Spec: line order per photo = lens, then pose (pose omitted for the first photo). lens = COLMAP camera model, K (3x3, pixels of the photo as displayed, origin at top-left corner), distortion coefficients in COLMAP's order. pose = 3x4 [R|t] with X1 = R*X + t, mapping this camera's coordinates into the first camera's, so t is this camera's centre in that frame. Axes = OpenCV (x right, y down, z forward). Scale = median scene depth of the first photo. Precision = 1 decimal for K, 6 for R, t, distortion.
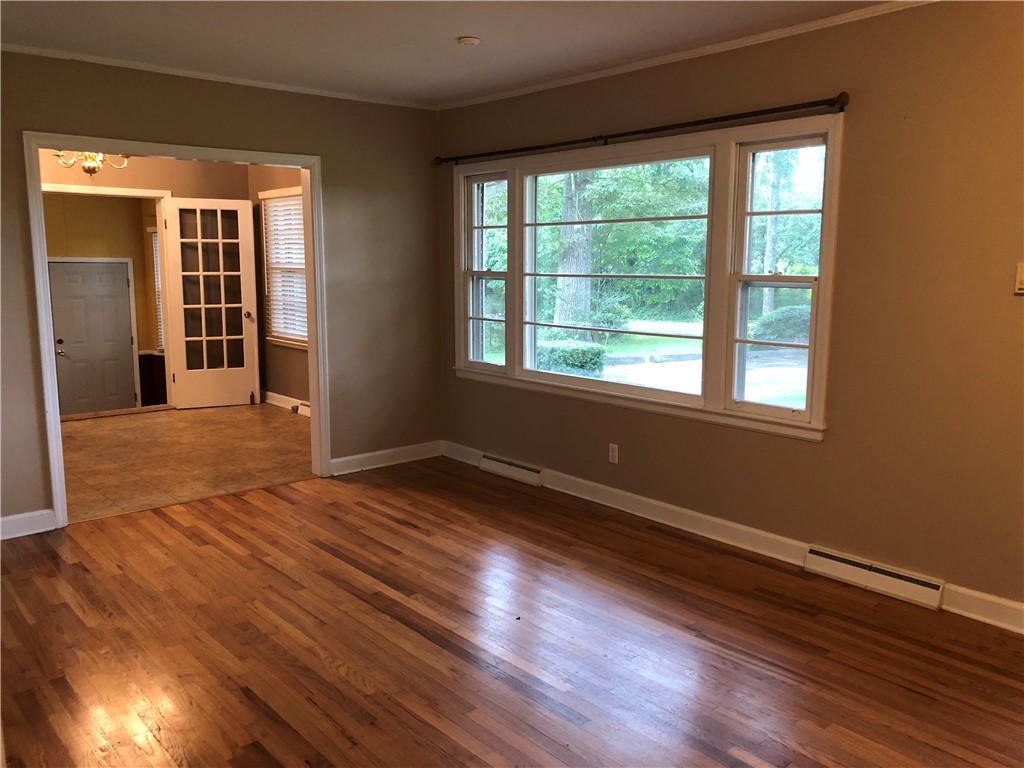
lens RADIAL K [[823.7, 0, 512.0], [0, 823.7, 384.0], [0, 0, 1]] dist [0.006857, -0.008079]
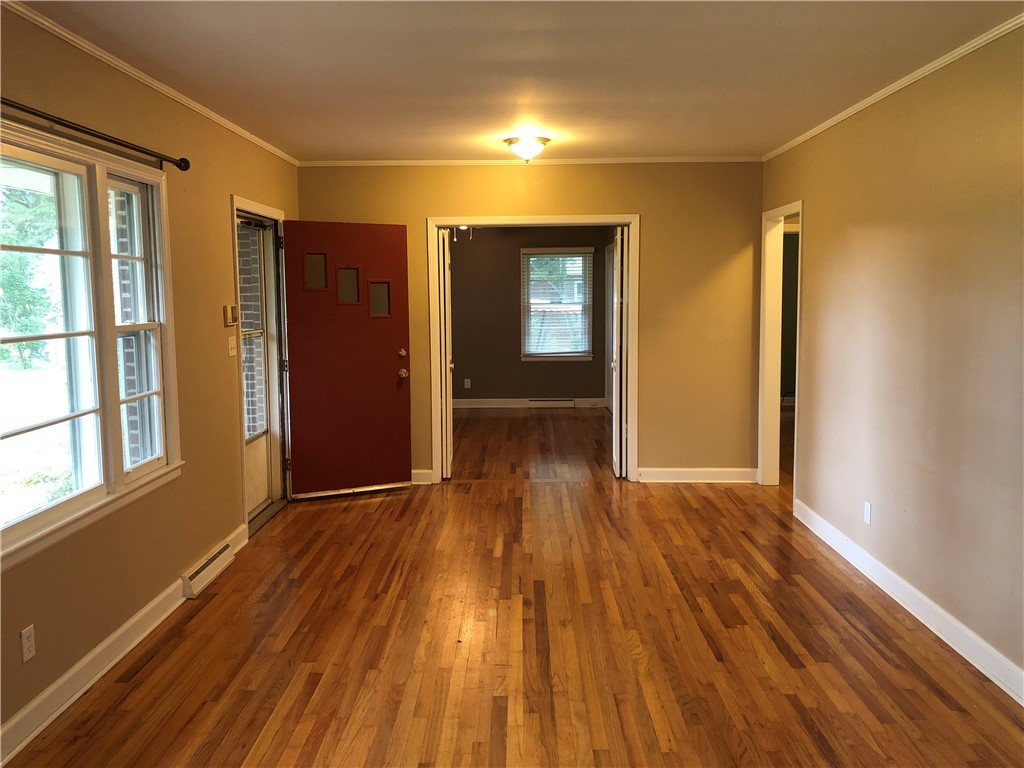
lens RADIAL K [[823.7, 0, 512.0], [0, 823.7, 384.0], [0, 0, 1]] dist [0.006857, -0.008079]
pose [[-0.742602, -0.072619, 0.665784, -0.469758], [0.107278, 0.968370, 0.225279, -0.174405], [-0.661085, 0.238717, -0.711324, 1.057708]]
